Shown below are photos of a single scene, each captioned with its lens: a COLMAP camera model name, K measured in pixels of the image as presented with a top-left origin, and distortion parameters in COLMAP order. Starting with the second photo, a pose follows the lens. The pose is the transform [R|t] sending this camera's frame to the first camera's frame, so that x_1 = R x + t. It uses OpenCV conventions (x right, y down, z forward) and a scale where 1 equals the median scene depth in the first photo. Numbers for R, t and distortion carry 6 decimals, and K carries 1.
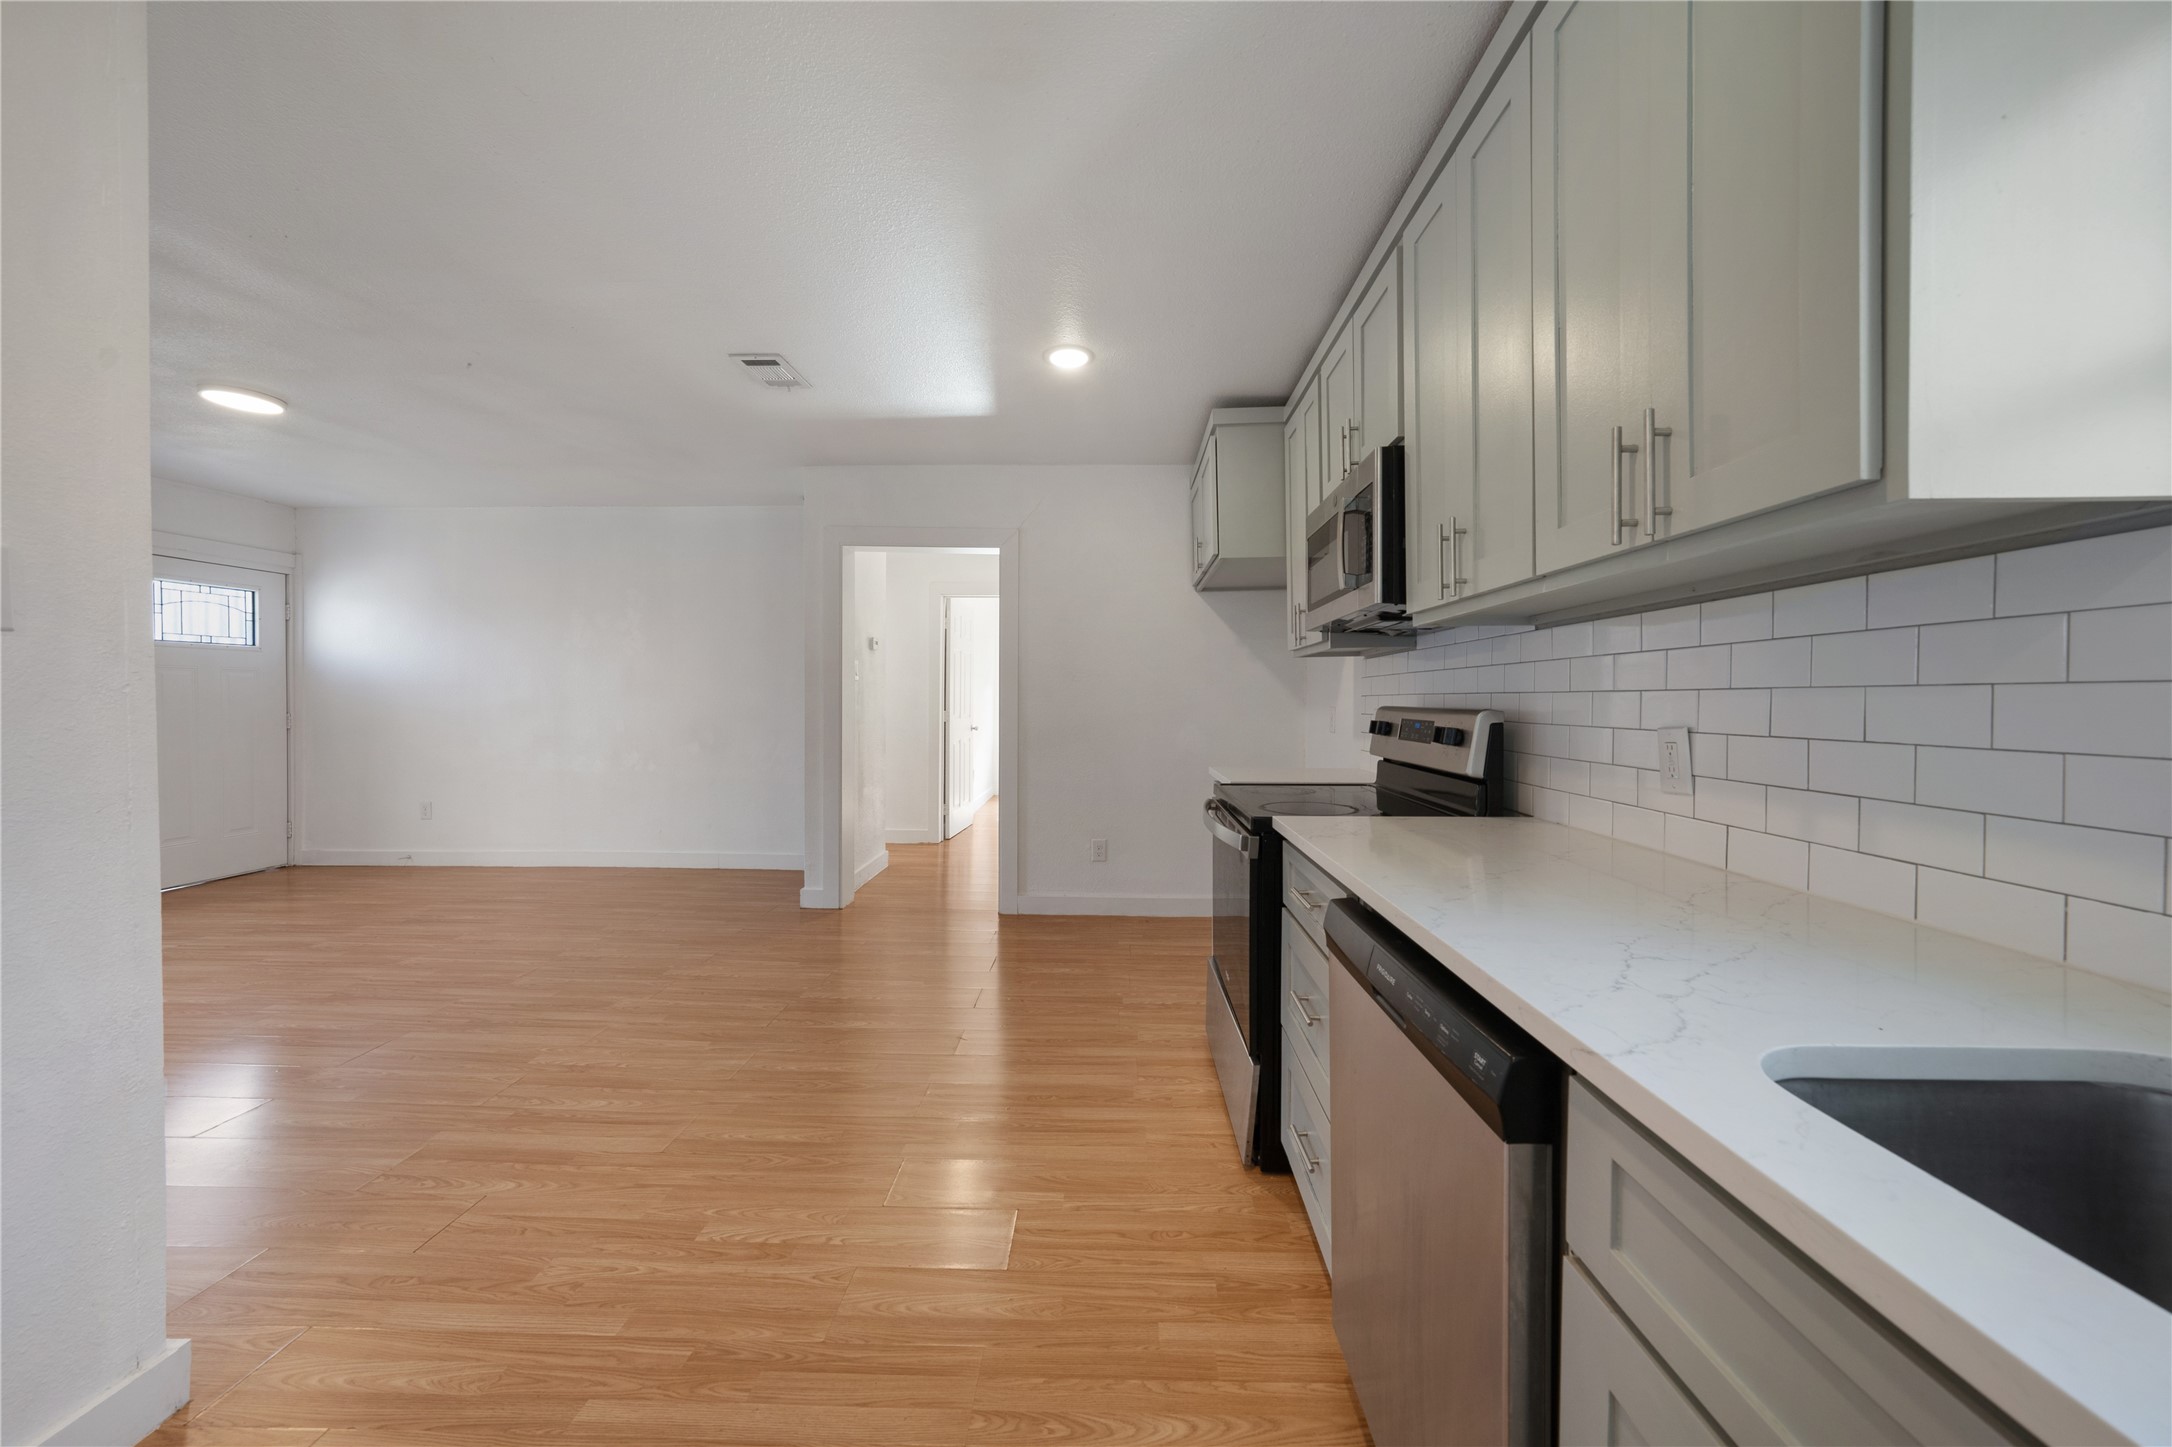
lens RADIAL K [[724.0, 0, 1137.9], [0, 724.0, 707.0], [0, 0, 1]] dist [-0.011265, 0.000056]
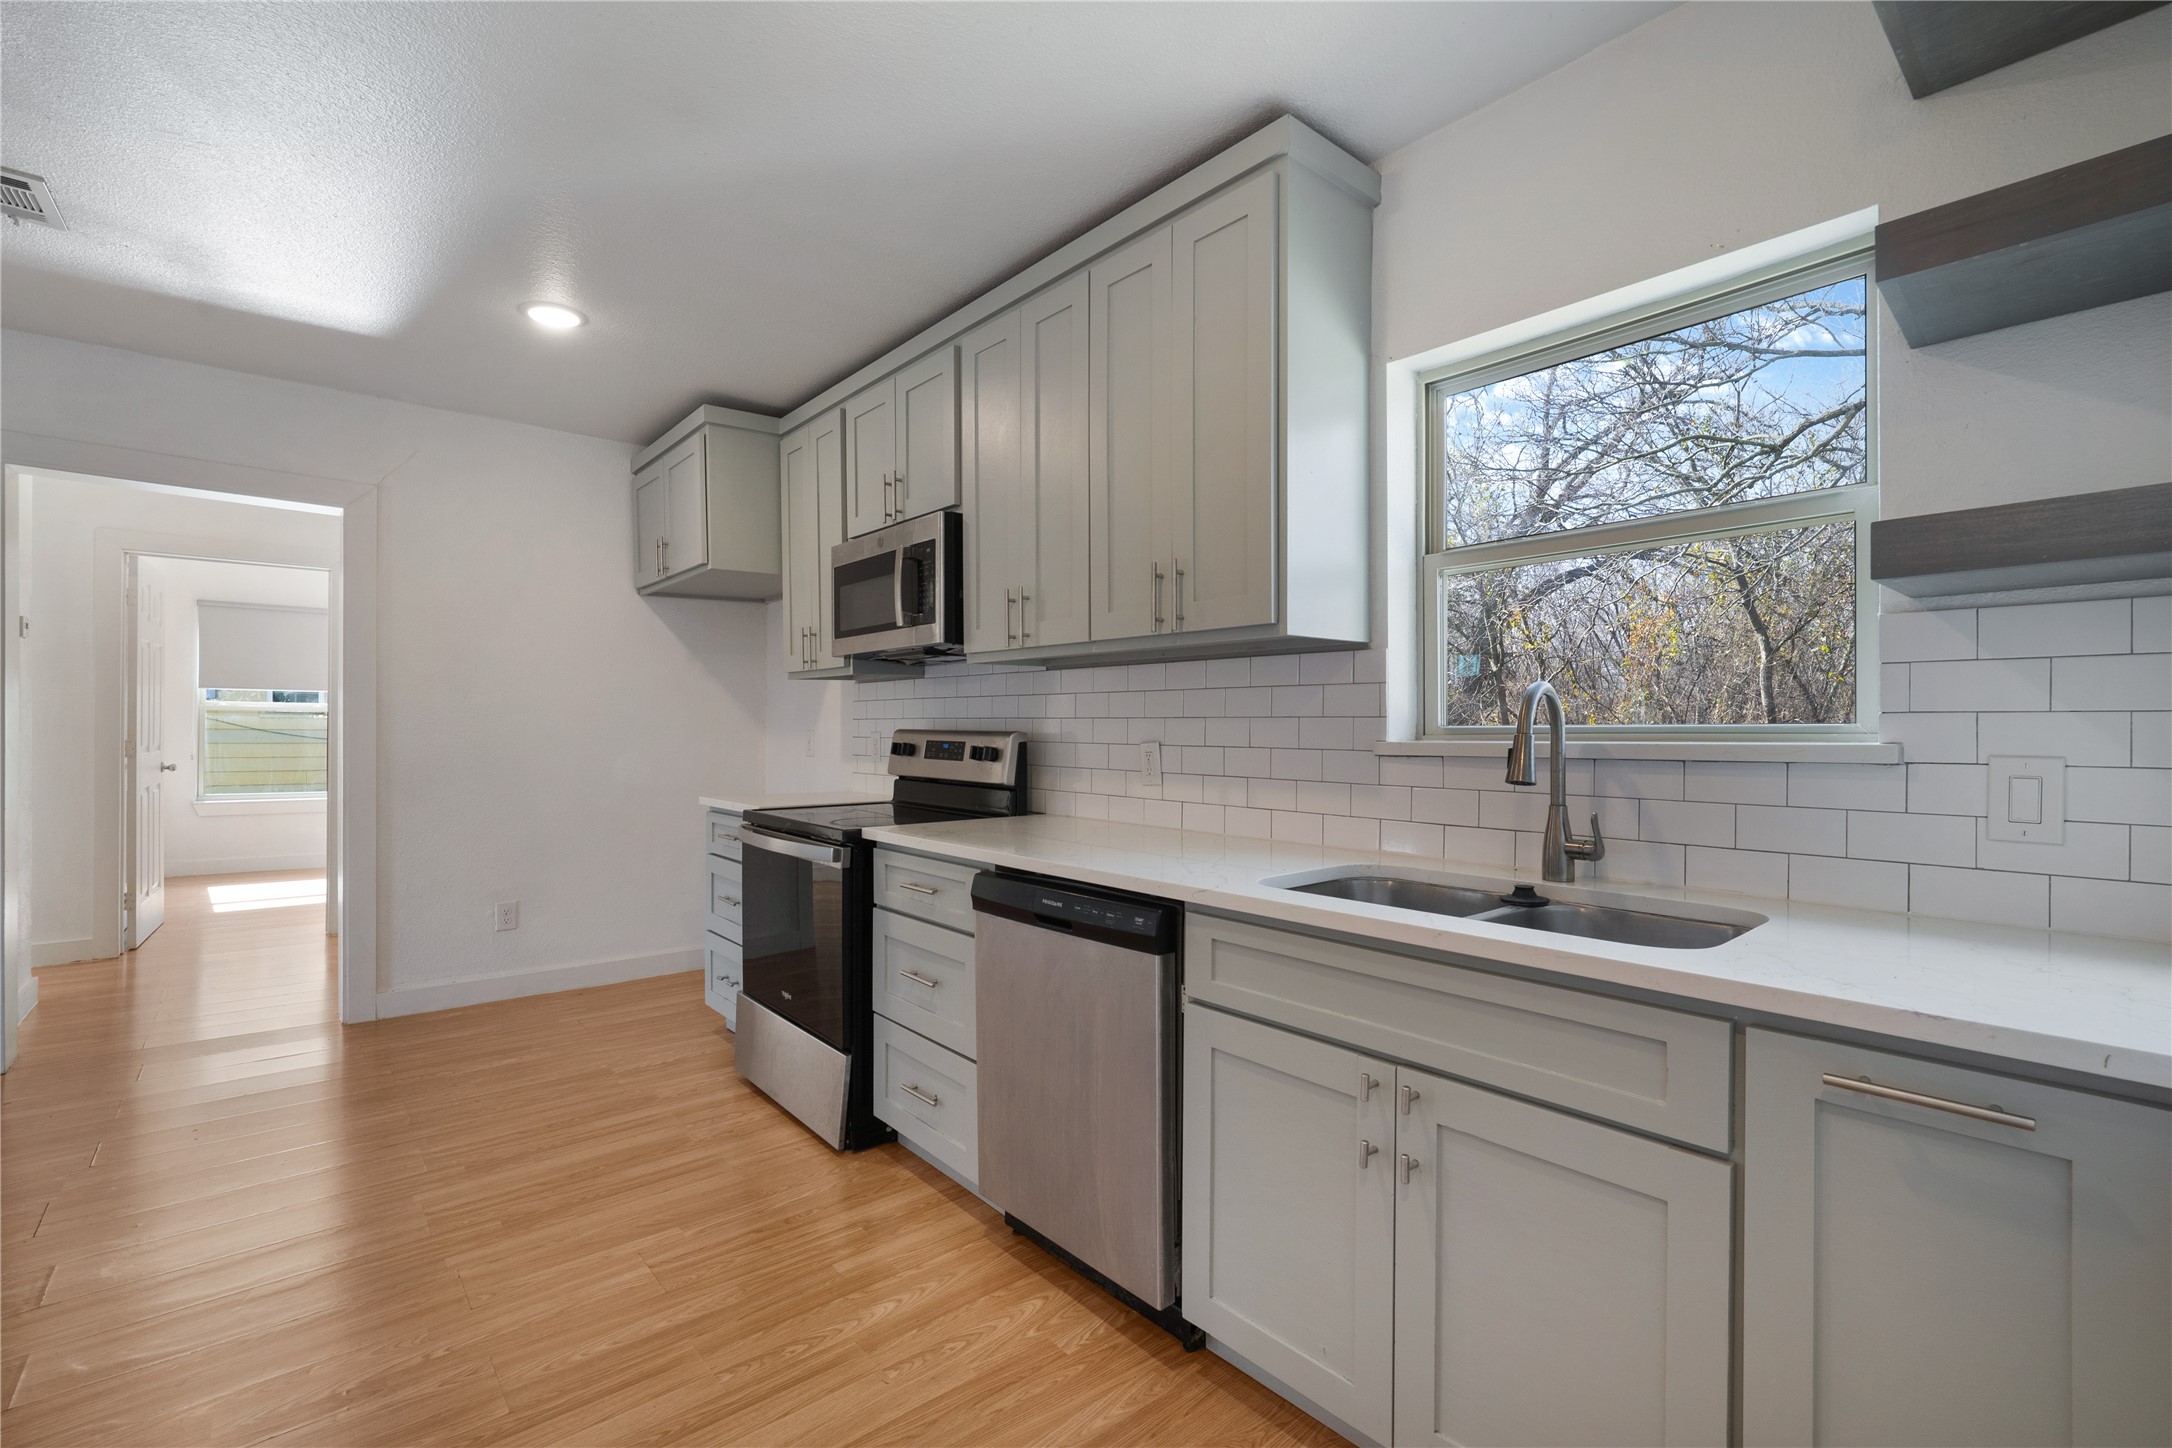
lens RADIAL K [[899.2, 0, 1046.2], [0, 899.2, 731.5], [0, 0, 1]] dist [0.000692, 0.000179]
pose [[0.777668, -0.004159, 0.628662, -0.458646], [0.003792, 0.999991, 0.001924, 0.000574], [-0.628664, 0.000888, 0.777677, -0.255560]]
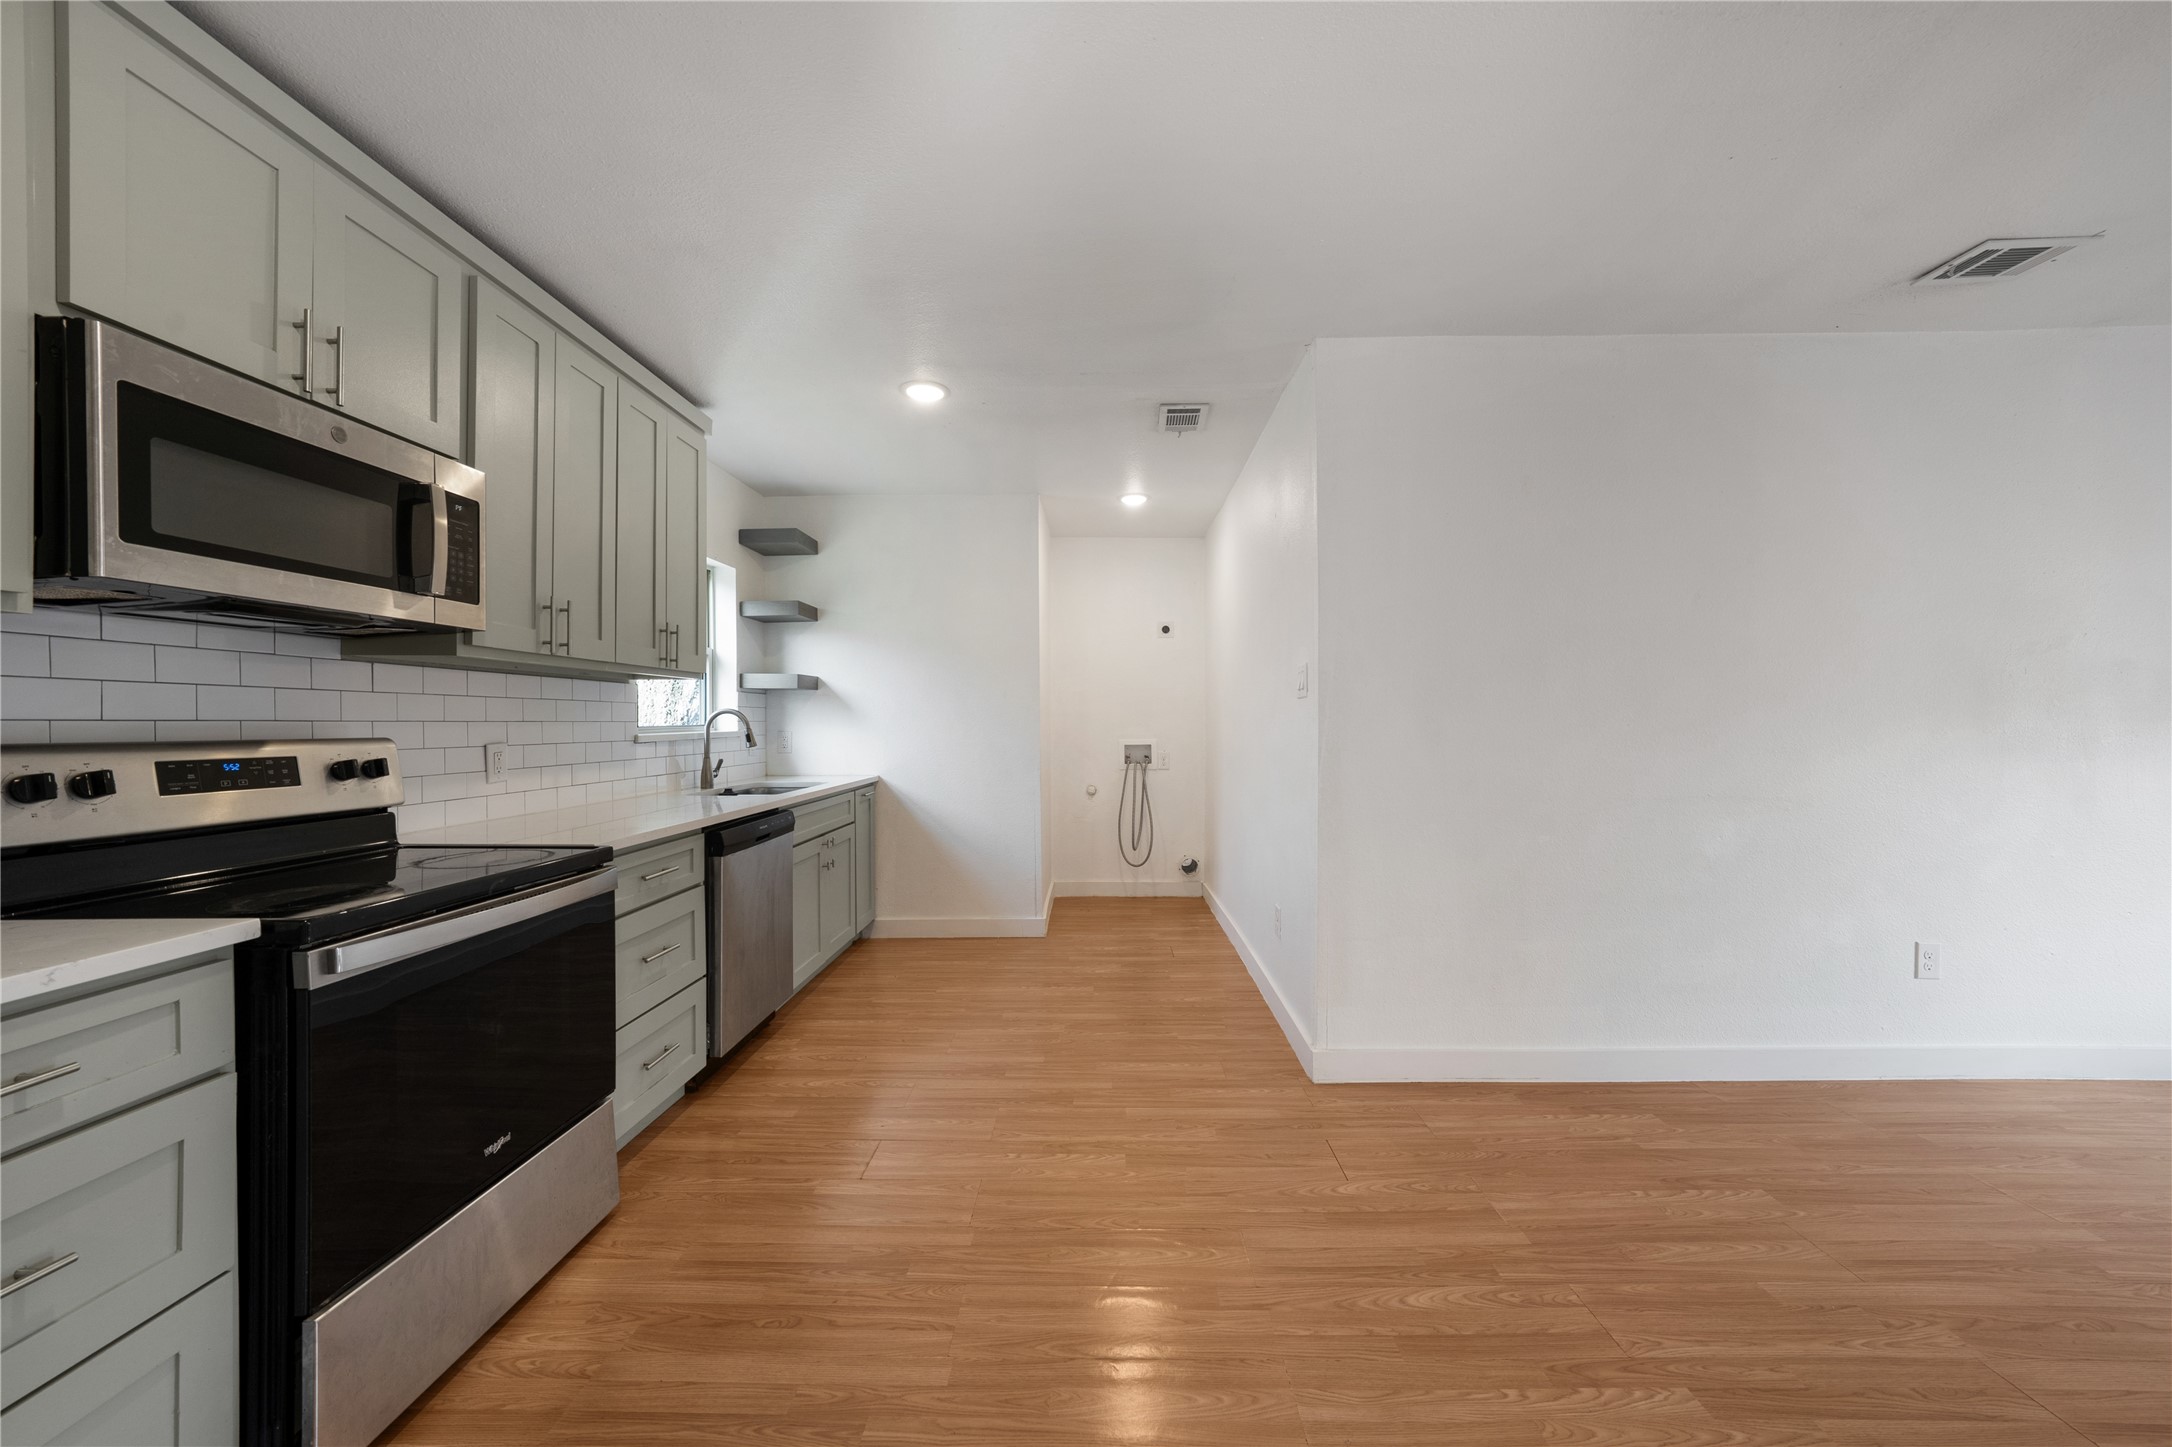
lens RADIAL K [[749.2, 0, 1130.5], [0, 749.2, 716.8], [0, 0, 1]] dist [0.001694, 0.000308]
pose [[-0.999996, 0.002754, -0.001105, -0.544653], [0.002752, 0.999994, 0.002064, -0.024999], [0.001111, 0.002061, -0.999997, 2.007158]]
